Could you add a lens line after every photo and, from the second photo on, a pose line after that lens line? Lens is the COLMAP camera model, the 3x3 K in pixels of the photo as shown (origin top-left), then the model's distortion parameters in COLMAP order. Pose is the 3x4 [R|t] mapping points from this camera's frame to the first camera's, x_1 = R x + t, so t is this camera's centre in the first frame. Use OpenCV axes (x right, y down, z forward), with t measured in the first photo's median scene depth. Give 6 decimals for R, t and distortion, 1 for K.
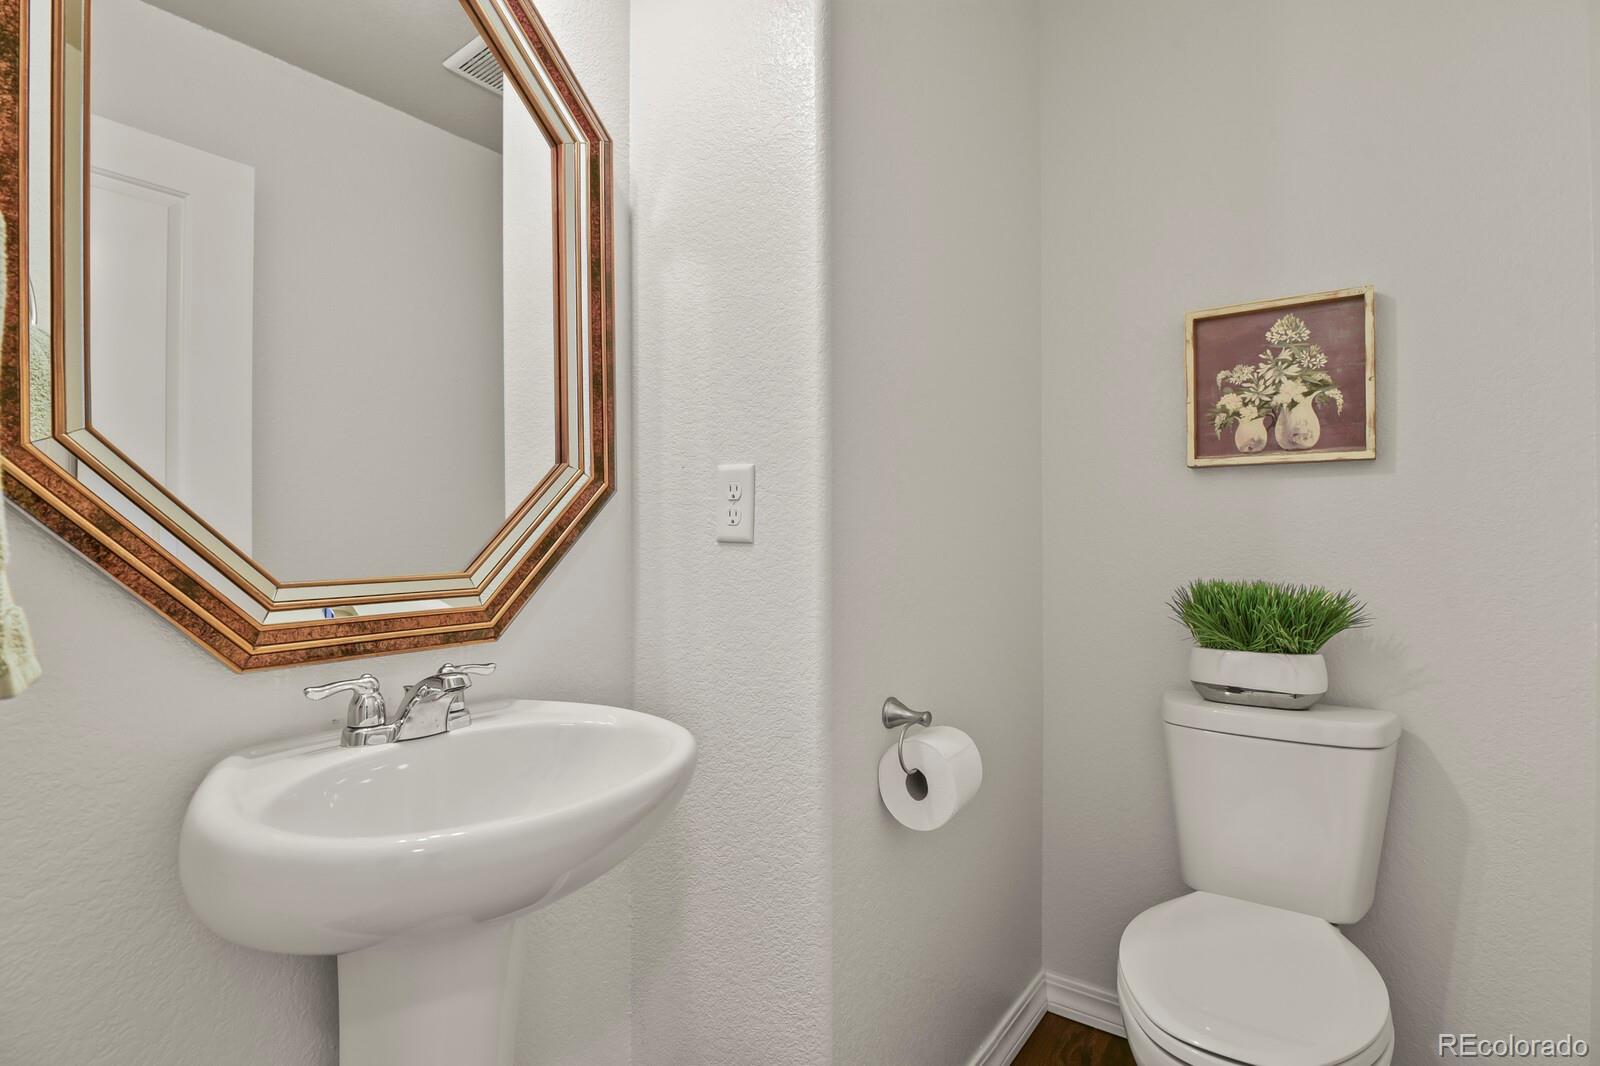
lens RADIAL K [[782.3, 0, 800.3], [0, 782.3, 540.4], [0, 0, 1]] dist [-0.009268, -0.004814]
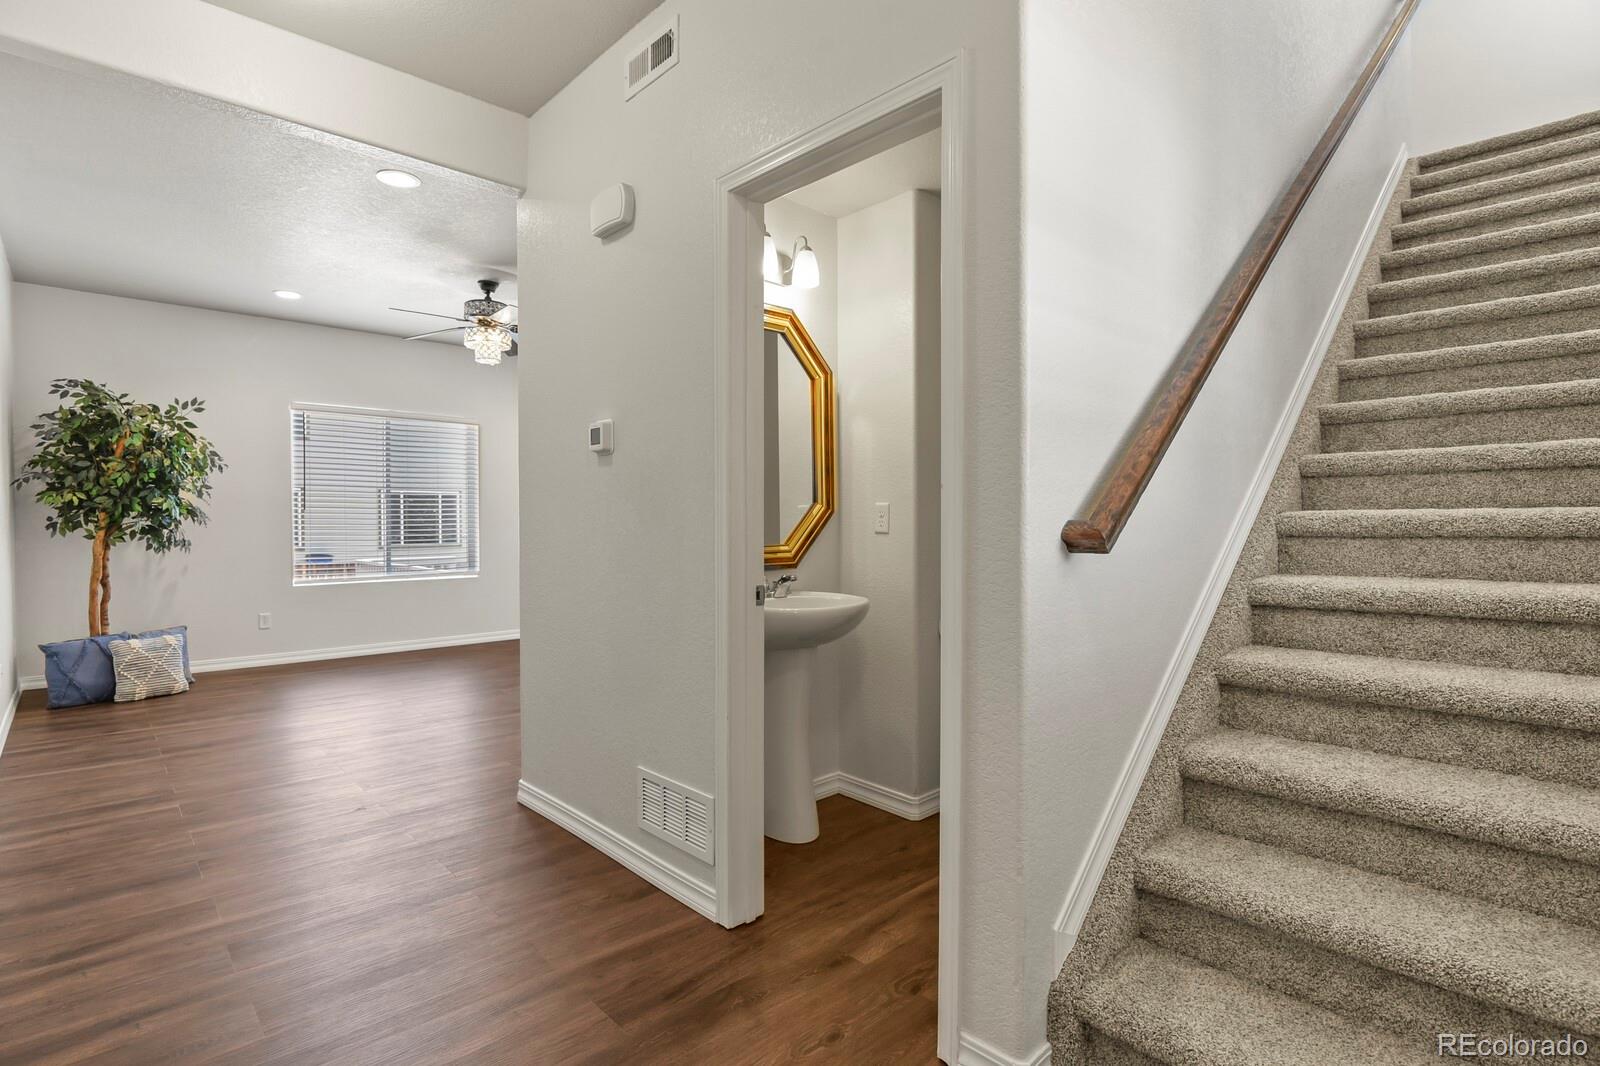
lens RADIAL K [[782.3, 0, 800.8], [0, 782.3, 536.1], [0, 0, 1]] dist [-0.009268, -0.004814]
pose [[0.982046, 0.005968, -0.188548, 0.139091], [-0.001863, 0.999758, 0.021938, -0.044659], [0.188633, -0.021192, 0.981819, -1.556066]]
